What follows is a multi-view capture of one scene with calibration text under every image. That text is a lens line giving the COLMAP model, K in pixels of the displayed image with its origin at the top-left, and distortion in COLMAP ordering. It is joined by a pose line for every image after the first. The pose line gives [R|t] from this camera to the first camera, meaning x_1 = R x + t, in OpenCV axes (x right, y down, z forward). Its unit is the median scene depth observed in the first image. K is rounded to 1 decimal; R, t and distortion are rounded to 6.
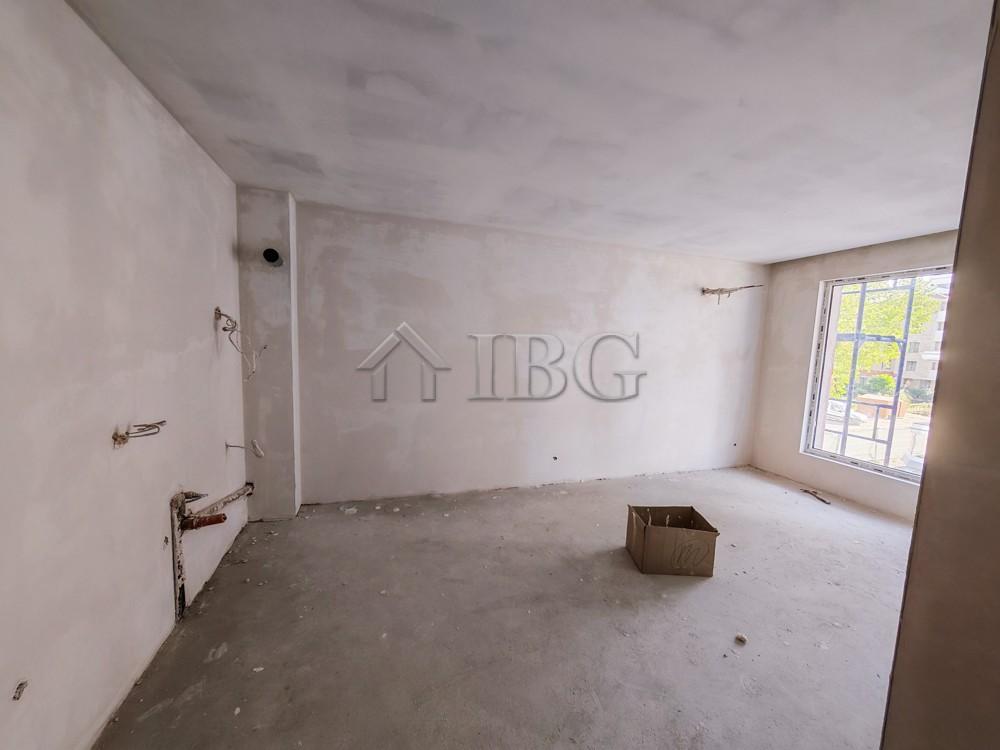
lens RADIAL K [[370.2, 0, 500.6], [0, 370.2, 379.2], [0, 0, 1]] dist [-0.000096, 0.000306]
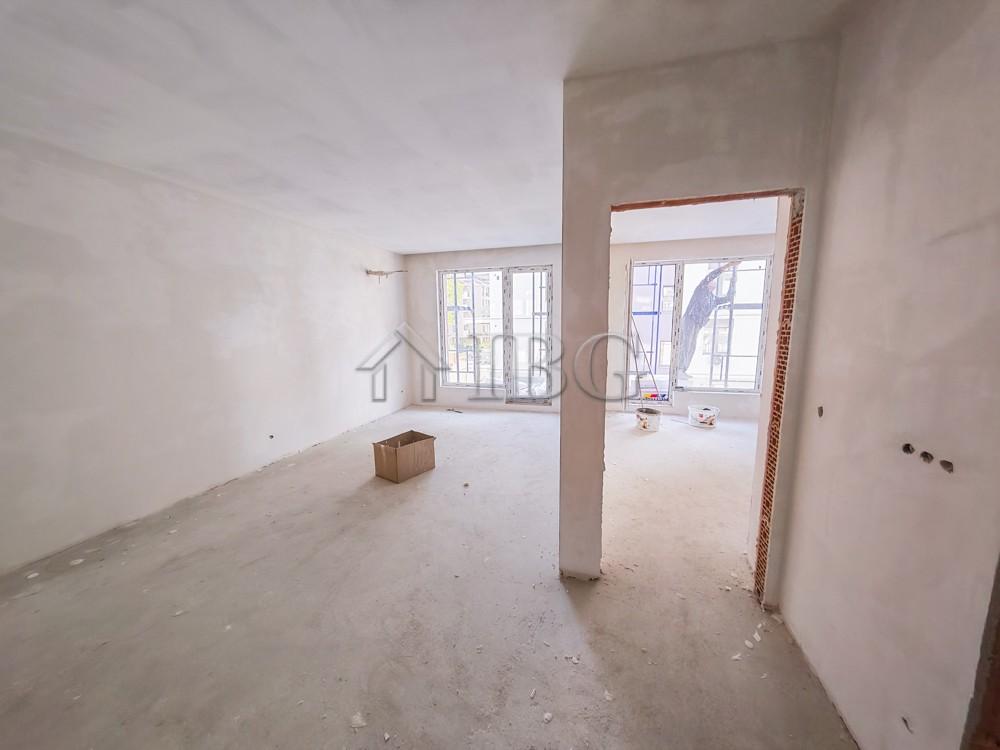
lens RADIAL K [[370.2, 0, 500.6], [0, 370.2, 379.2], [0, 0, 1]] dist [-0.000096, 0.000306]
pose [[0.565985, -0.169202, 0.806865, -0.292084], [0.117127, 0.985288, 0.124458, 0.012941], [-0.816053, 0.024064, 0.577476, -0.070141]]
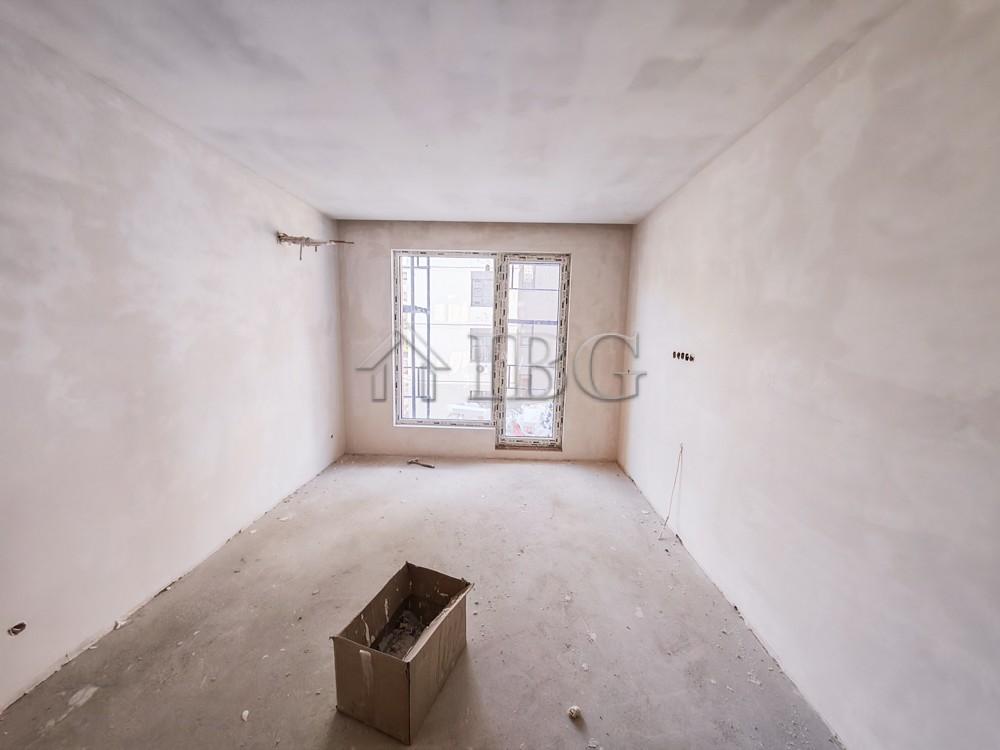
lens RADIAL K [[370.2, 0, 500.6], [0, 370.2, 379.2], [0, 0, 1]] dist [-0.000096, 0.000306]
pose [[0.334682, -0.158234, 0.928951, 0.006543], [0.085349, 0.986839, 0.137345, -0.041843], [-0.938458, 0.033318, 0.343783, 0.446440]]
